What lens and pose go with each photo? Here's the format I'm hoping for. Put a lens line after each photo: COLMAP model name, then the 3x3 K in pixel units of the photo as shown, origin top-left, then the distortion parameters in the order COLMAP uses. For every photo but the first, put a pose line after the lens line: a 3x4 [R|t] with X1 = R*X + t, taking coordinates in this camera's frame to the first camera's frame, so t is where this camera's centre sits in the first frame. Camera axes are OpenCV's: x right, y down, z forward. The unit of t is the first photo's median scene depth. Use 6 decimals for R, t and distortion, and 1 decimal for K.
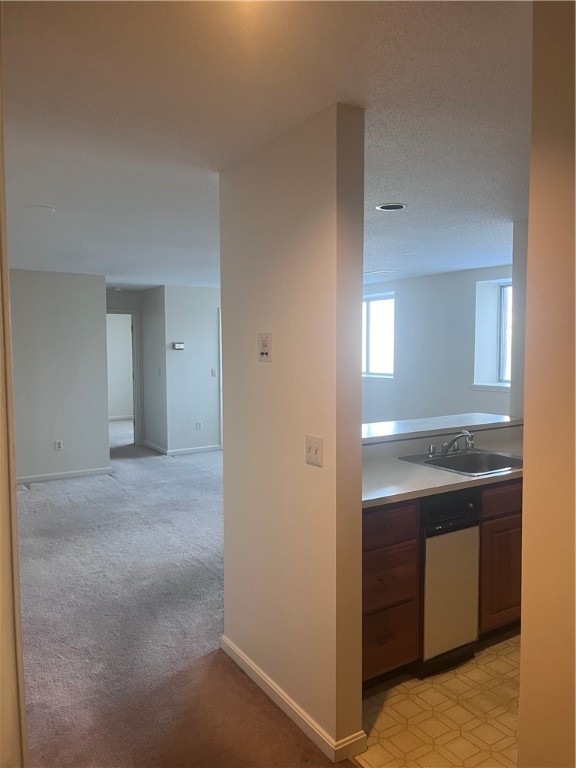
lens RADIAL K [[579.6, 0, 288.5], [0, 579.6, 384.4], [0, 0, 1]] dist [0.038970, -0.054223]
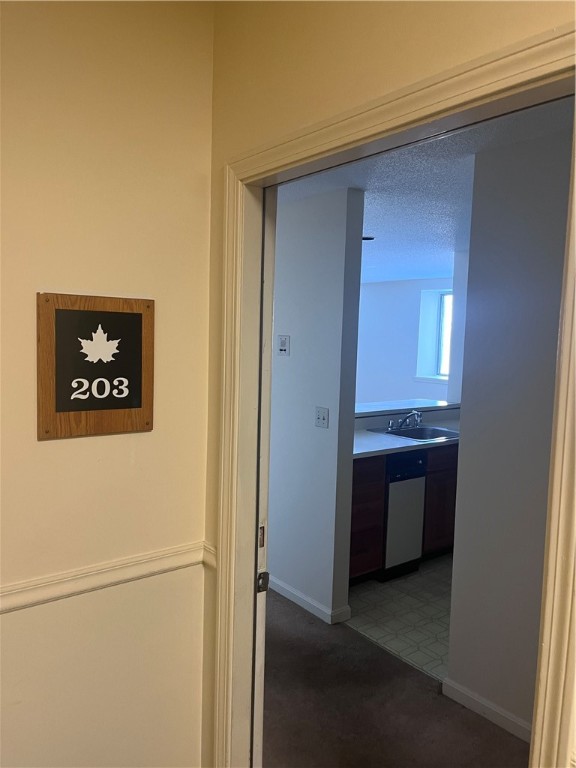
lens RADIAL K [[579.6, 0, 287.6], [0, 579.6, 383.7], [0, 0, 1]] dist [0.038970, -0.054223]
pose [[0.994250, 0.025727, 0.103947, -0.159673], [-0.027646, 0.999472, 0.017067, 0.003968], [-0.103453, -0.019843, 0.994436, -0.368100]]
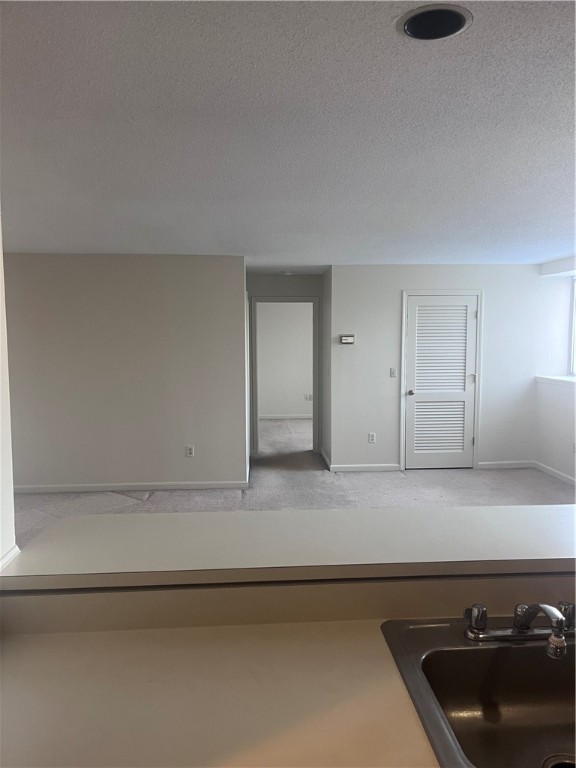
lens RADIAL K [[579.6, 0, 287.2], [0, 579.6, 384.9], [0, 0, 1]] dist [0.038970, -0.054223]
pose [[0.874807, 0.041422, -0.482698, 0.130176], [-0.032405, 0.999110, 0.027008, -0.020894], [0.483387, -0.007985, 0.875370, 0.240143]]
